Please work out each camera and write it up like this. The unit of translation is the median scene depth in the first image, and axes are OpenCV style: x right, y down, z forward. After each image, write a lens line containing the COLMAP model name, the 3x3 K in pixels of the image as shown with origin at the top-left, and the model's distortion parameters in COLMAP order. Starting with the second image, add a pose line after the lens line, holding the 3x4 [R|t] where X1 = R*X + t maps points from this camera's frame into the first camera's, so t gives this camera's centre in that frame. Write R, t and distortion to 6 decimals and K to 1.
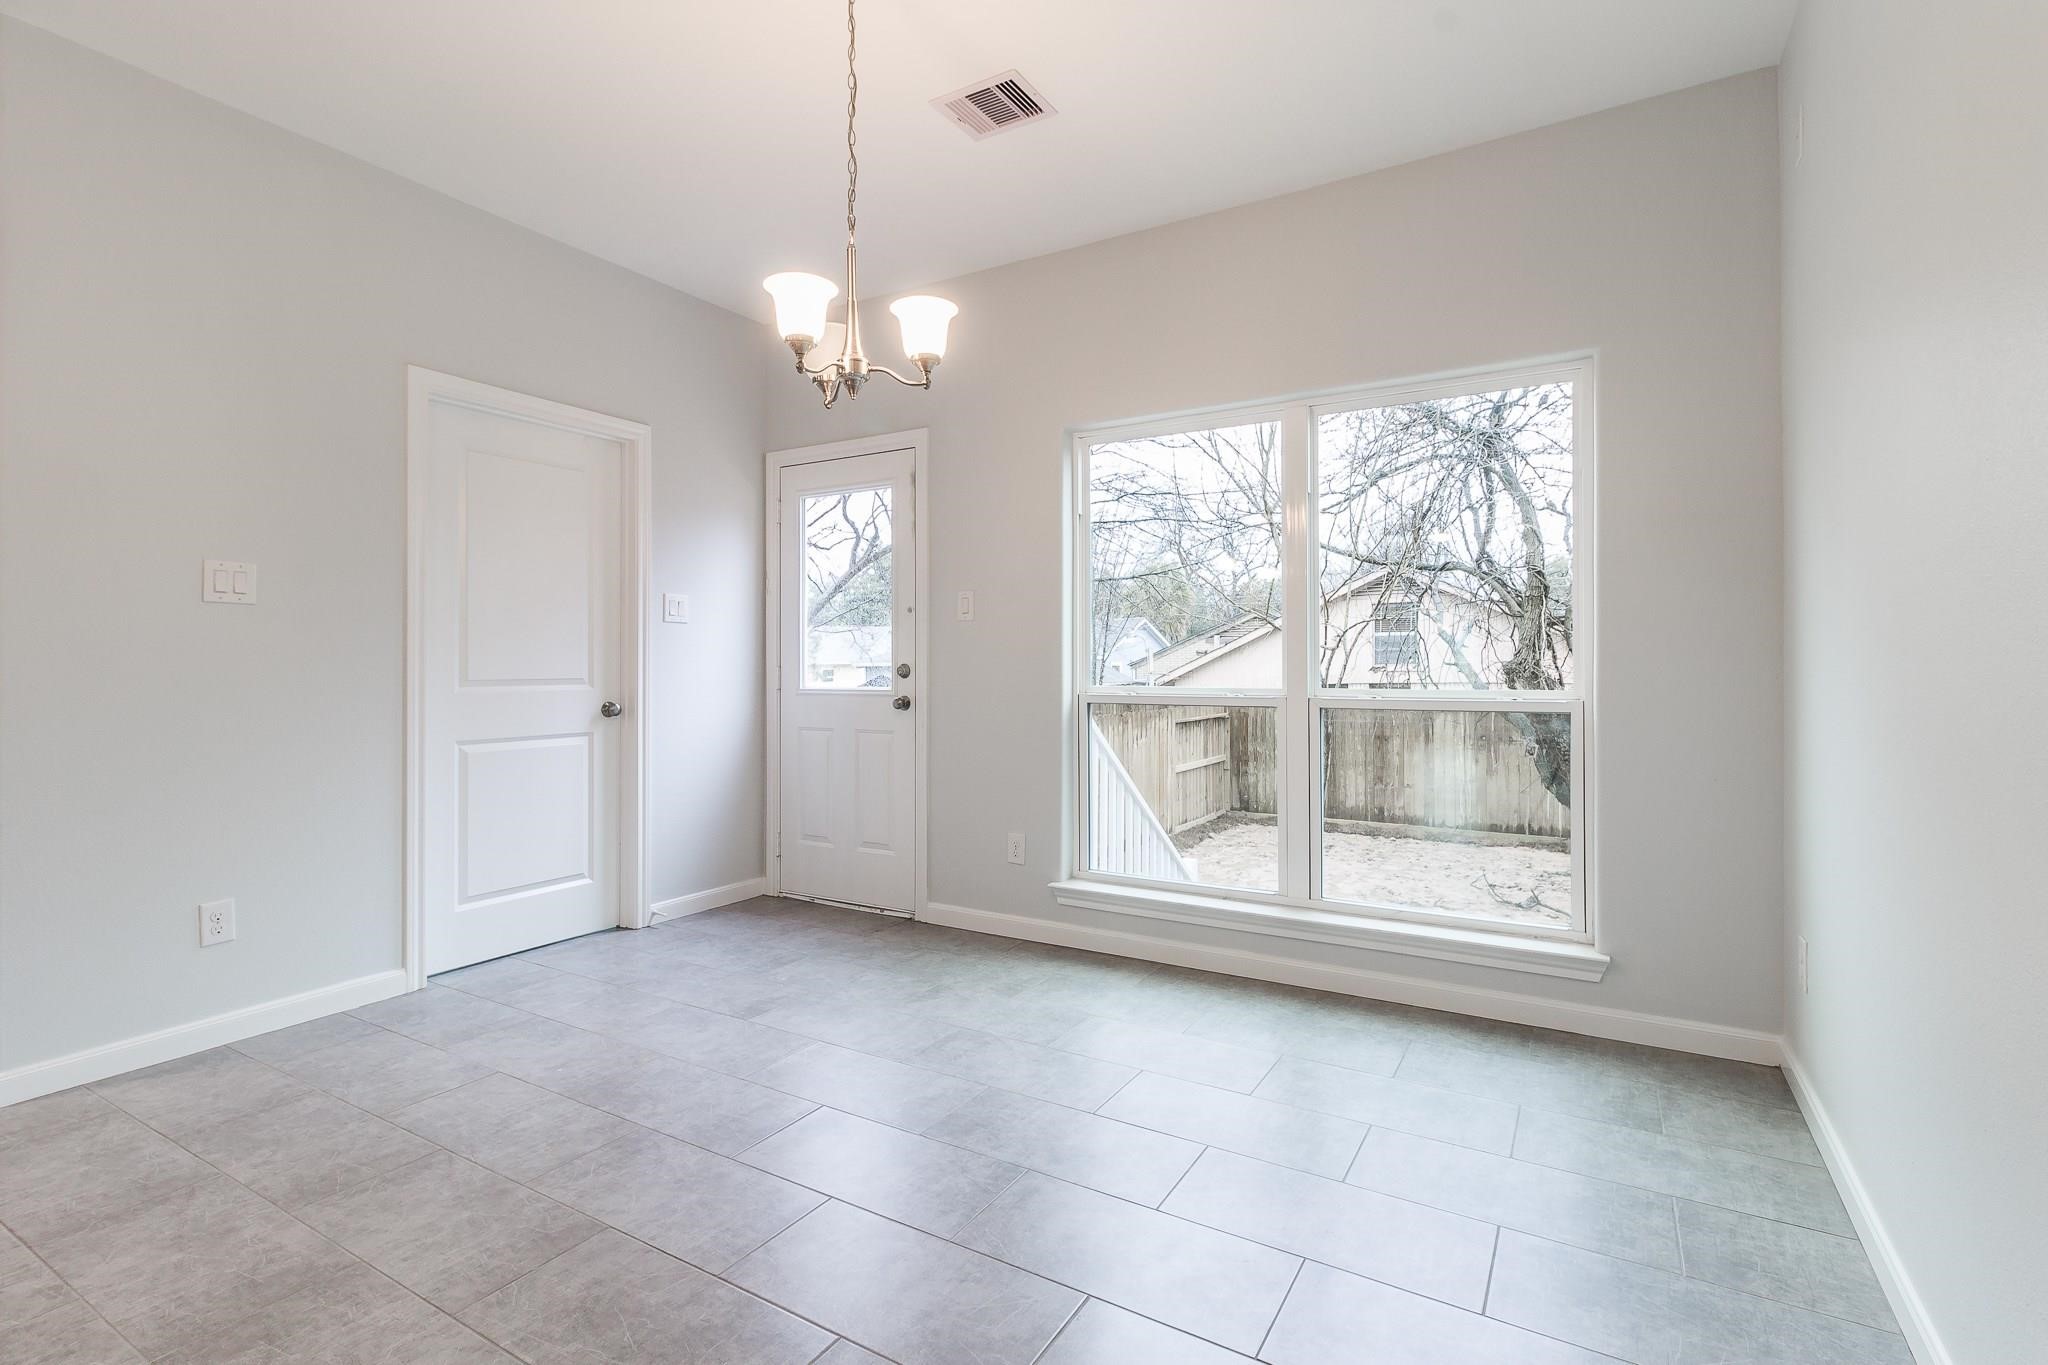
lens RADIAL K [[960.0, 0, 1027.1], [0, 960.0, 658.4], [0, 0, 1]] dist [0.000810, 0.000670]
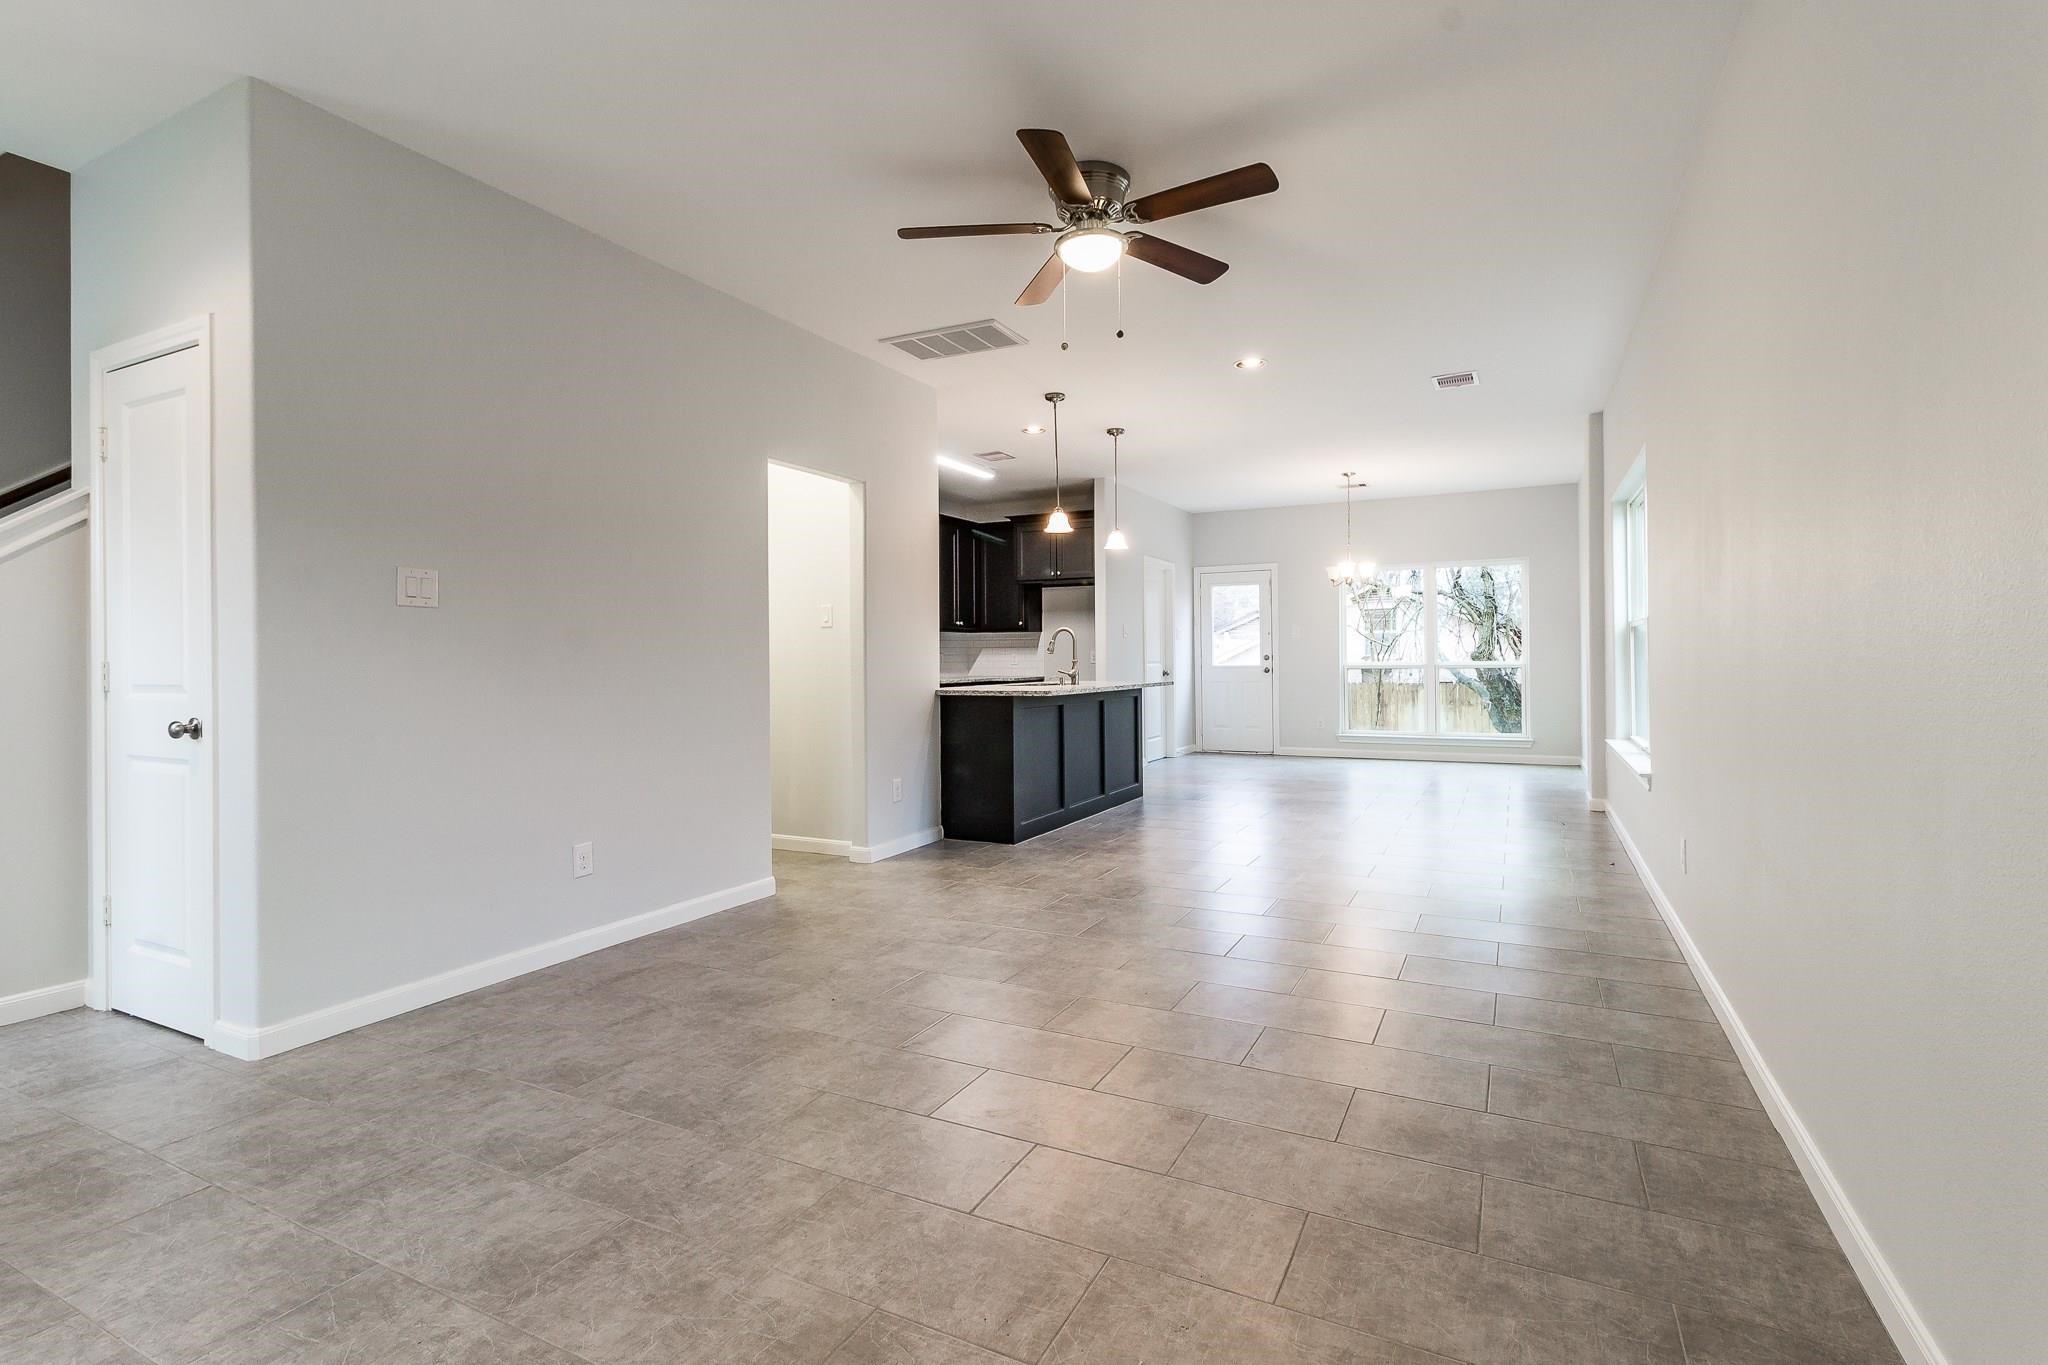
lens RADIAL K [[951.9, 0, 1048.4], [0, 951.9, 656.1], [0, 0, 1]] dist [0.000311, 0.008987]
pose [[0.997128, -0.008835, 0.075212, -0.355848], [0.008466, 0.999951, 0.005223, -0.003686], [-0.075255, -0.004572, 0.997154, -0.585833]]
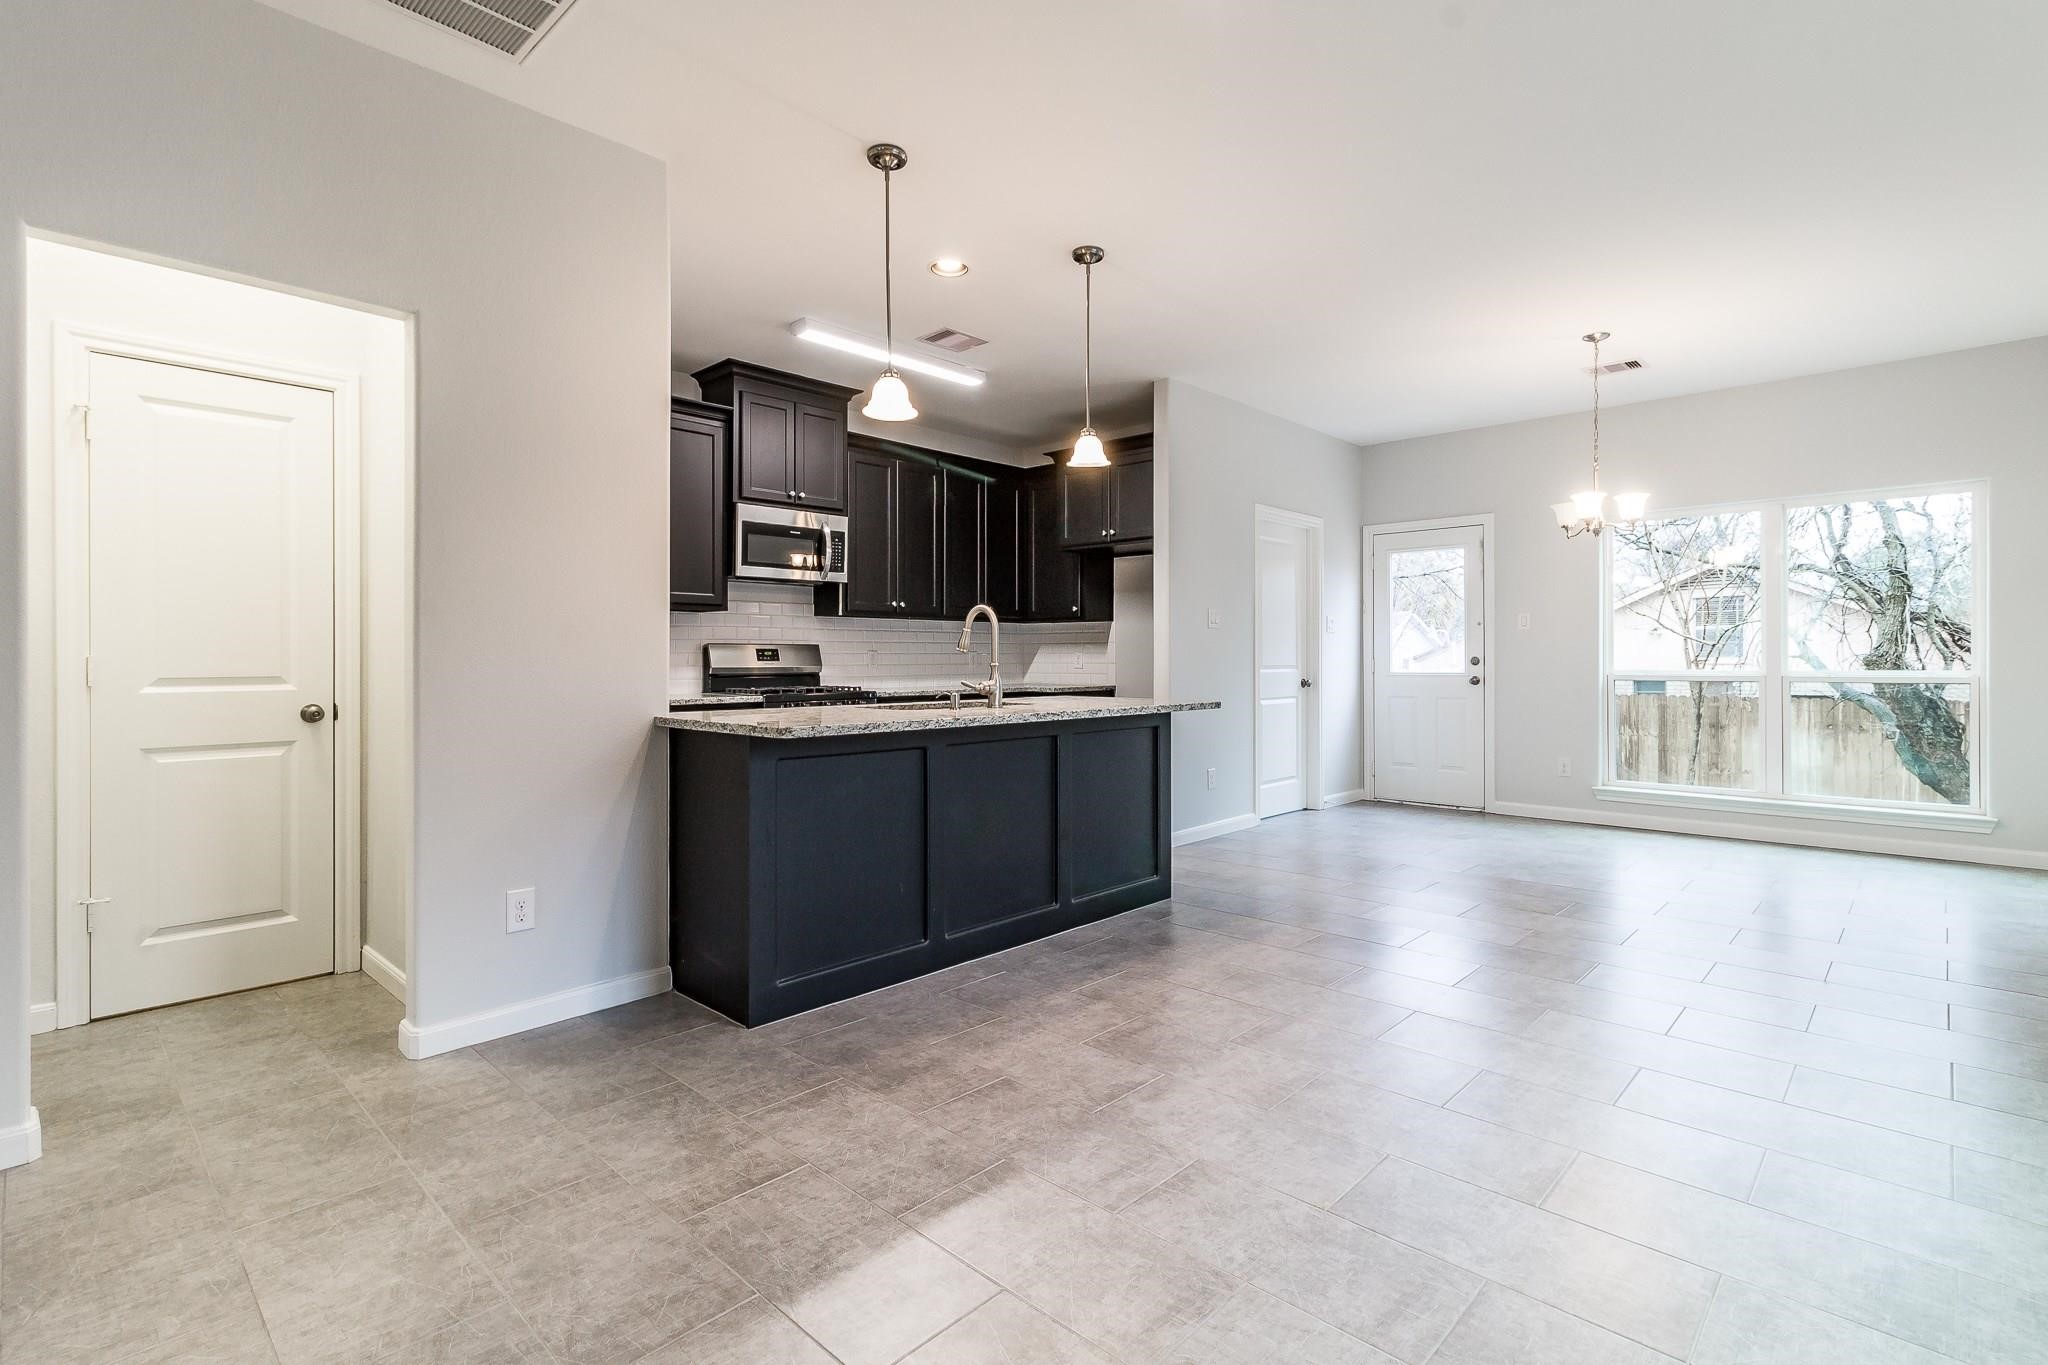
lens RADIAL K [[960.0, 0, 1027.1], [0, 960.0, 658.4], [0, 0, 1]] dist [0.000810, 0.000670]
pose [[0.974607, -0.001354, -0.223917, -0.201790], [0.002857, 0.999976, 0.006388, -0.001743], [0.223903, -0.006866, 0.974587, -0.307451]]
